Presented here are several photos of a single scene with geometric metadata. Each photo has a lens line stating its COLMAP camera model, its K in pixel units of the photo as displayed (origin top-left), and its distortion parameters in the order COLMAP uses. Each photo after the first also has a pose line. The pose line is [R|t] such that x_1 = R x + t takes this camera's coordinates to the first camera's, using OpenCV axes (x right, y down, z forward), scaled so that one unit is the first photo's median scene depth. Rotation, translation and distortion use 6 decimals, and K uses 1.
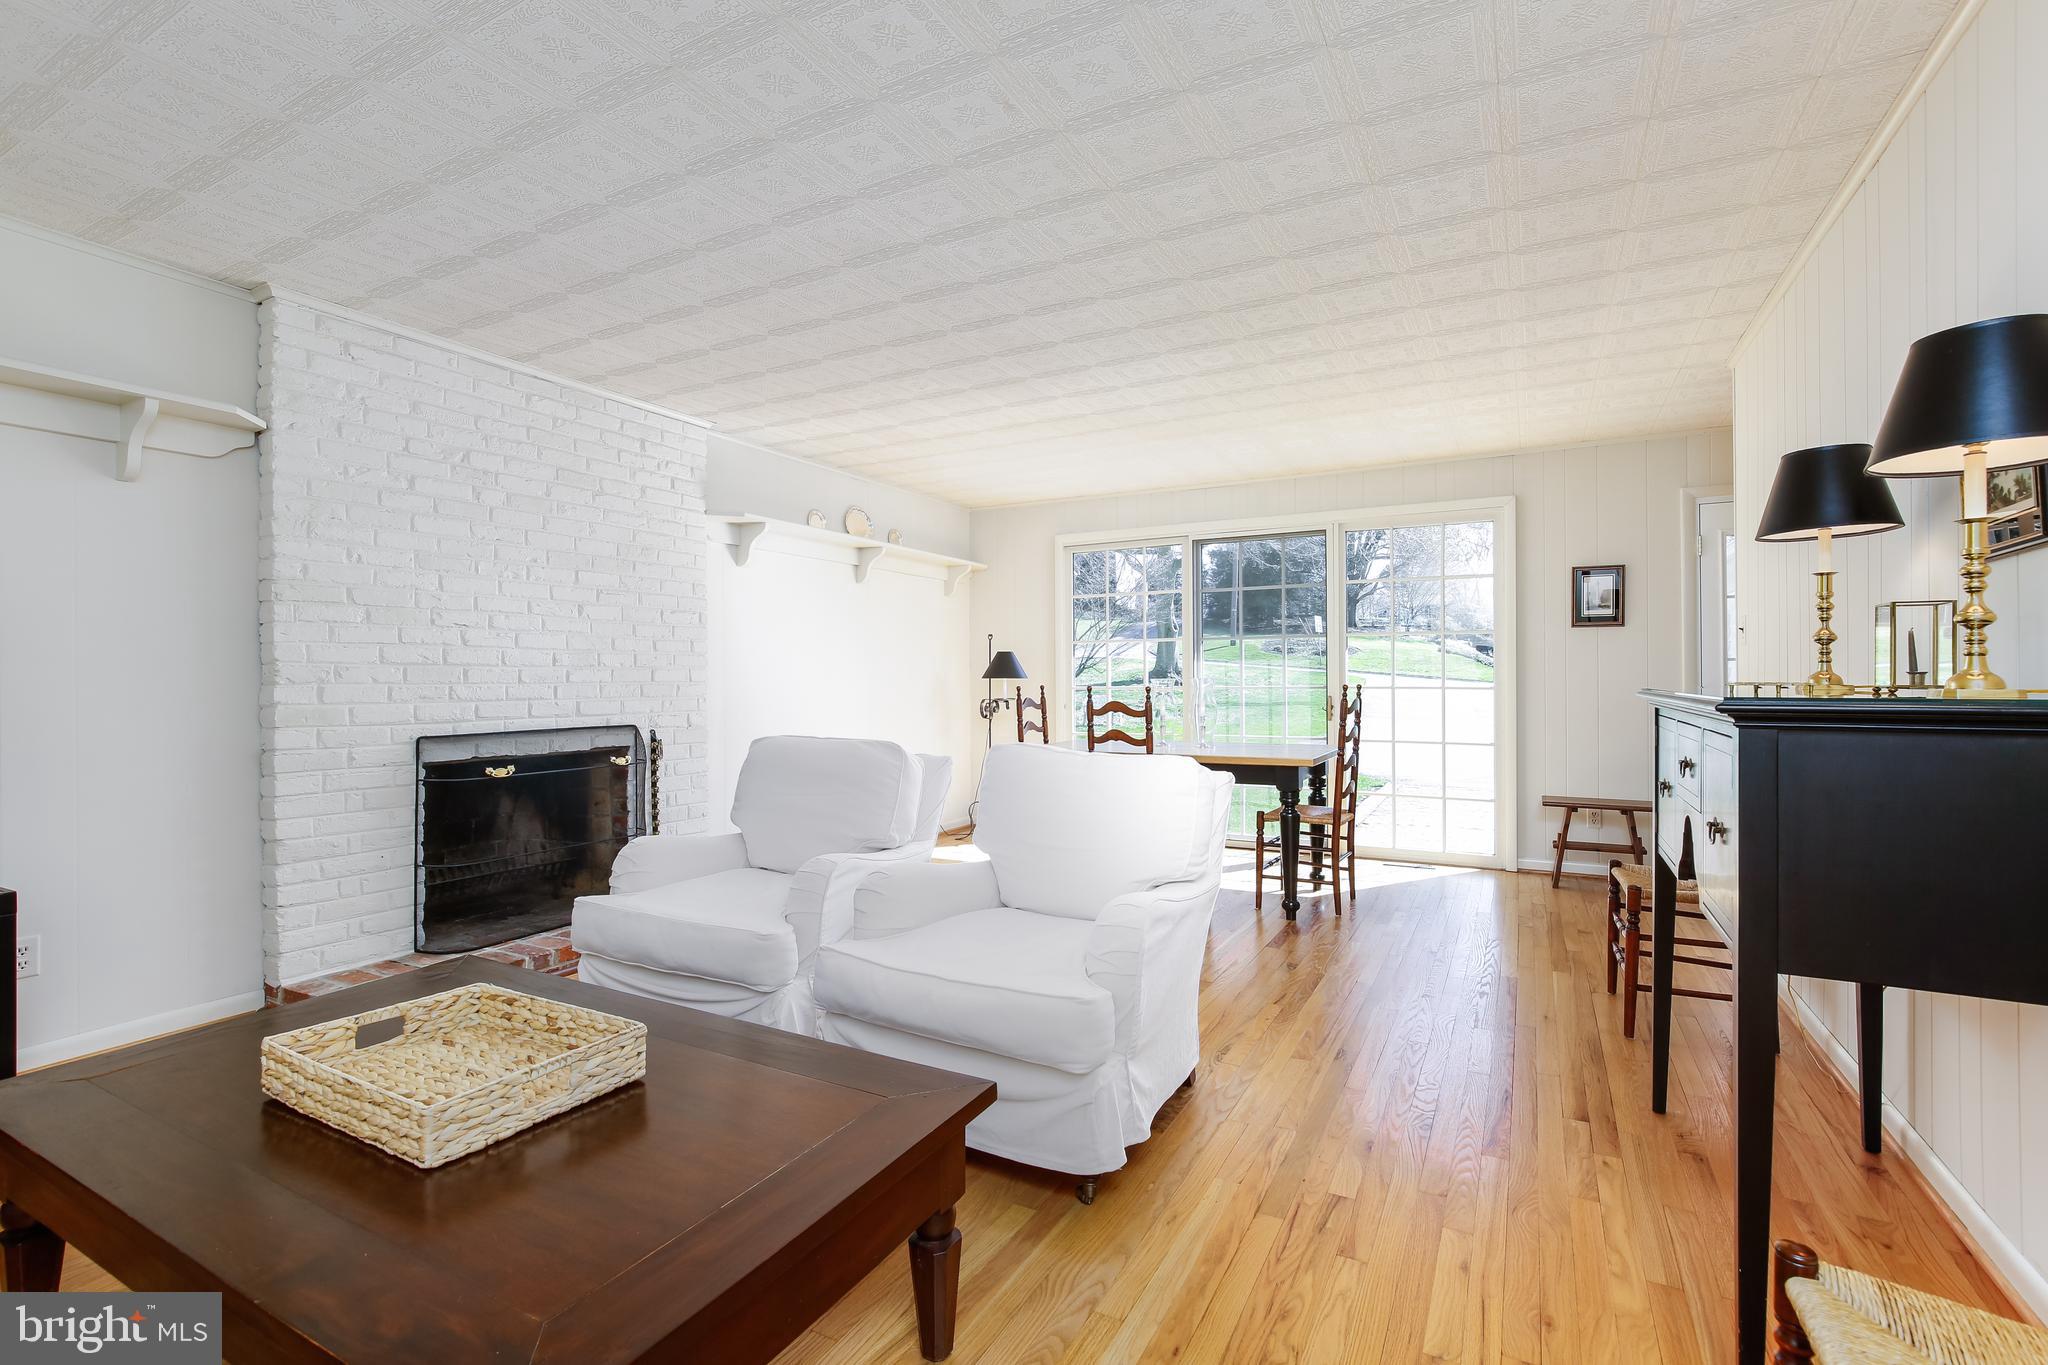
lens RADIAL K [[927.8, 0, 1027.4], [0, 927.8, 679.1], [0, 0, 1]] dist [-0.008323, 0.000416]
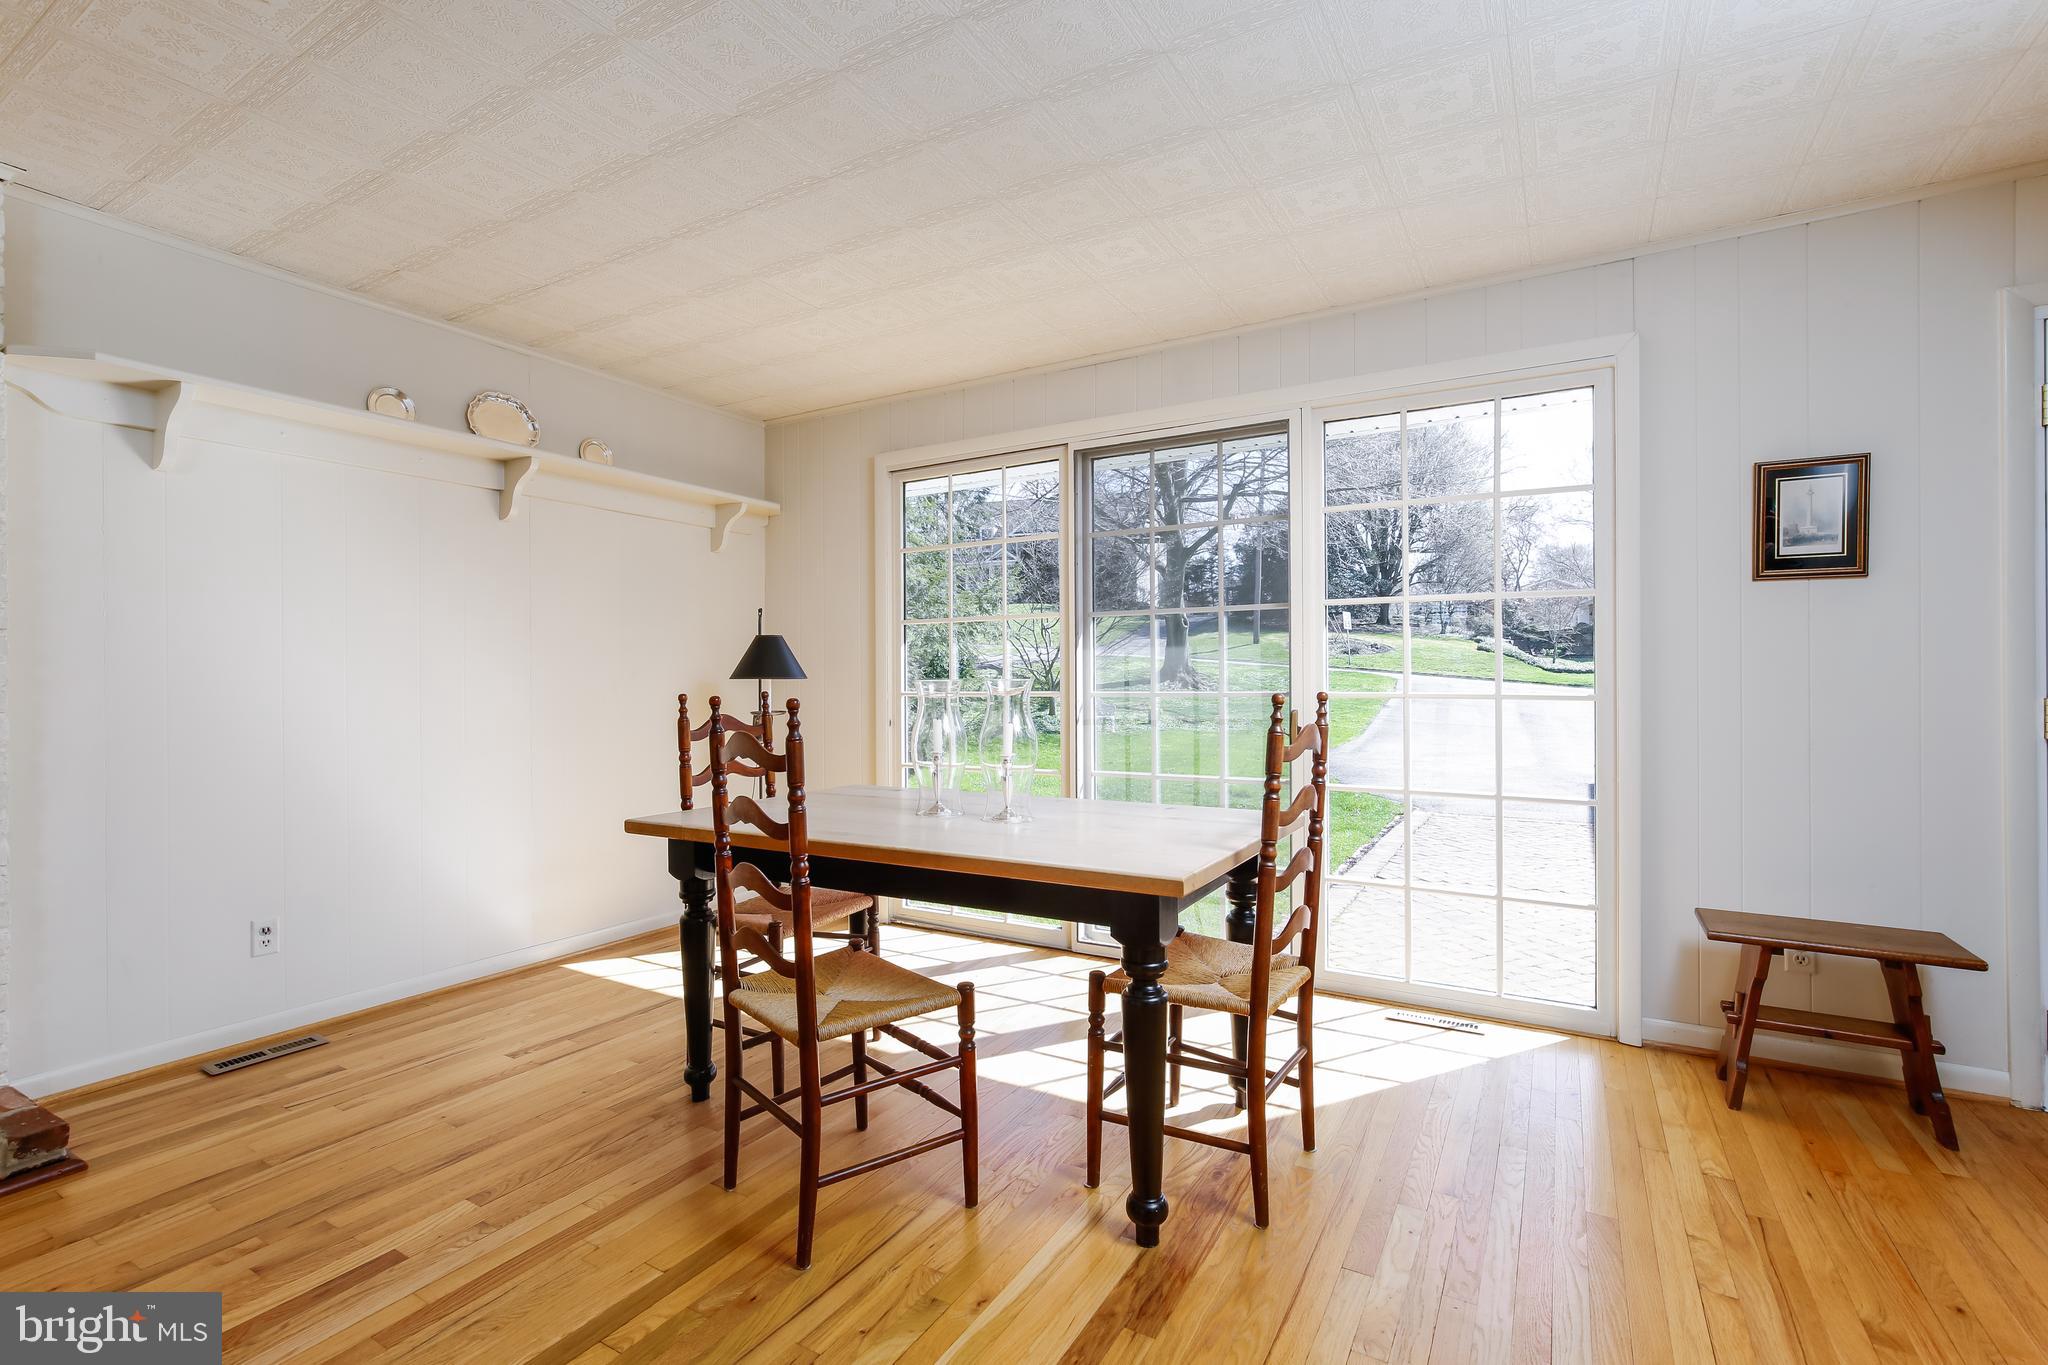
lens RADIAL K [[923.8, 0, 1024.0], [0, 923.8, 682.5], [0, 0, 1]] dist [-0.004225, -0.000396]
pose [[0.999293, 0.000779, -0.037586, 0.162271], [-0.000617, 0.999990, 0.004315, -0.000947], [0.037589, -0.004289, 0.999284, 0.379823]]
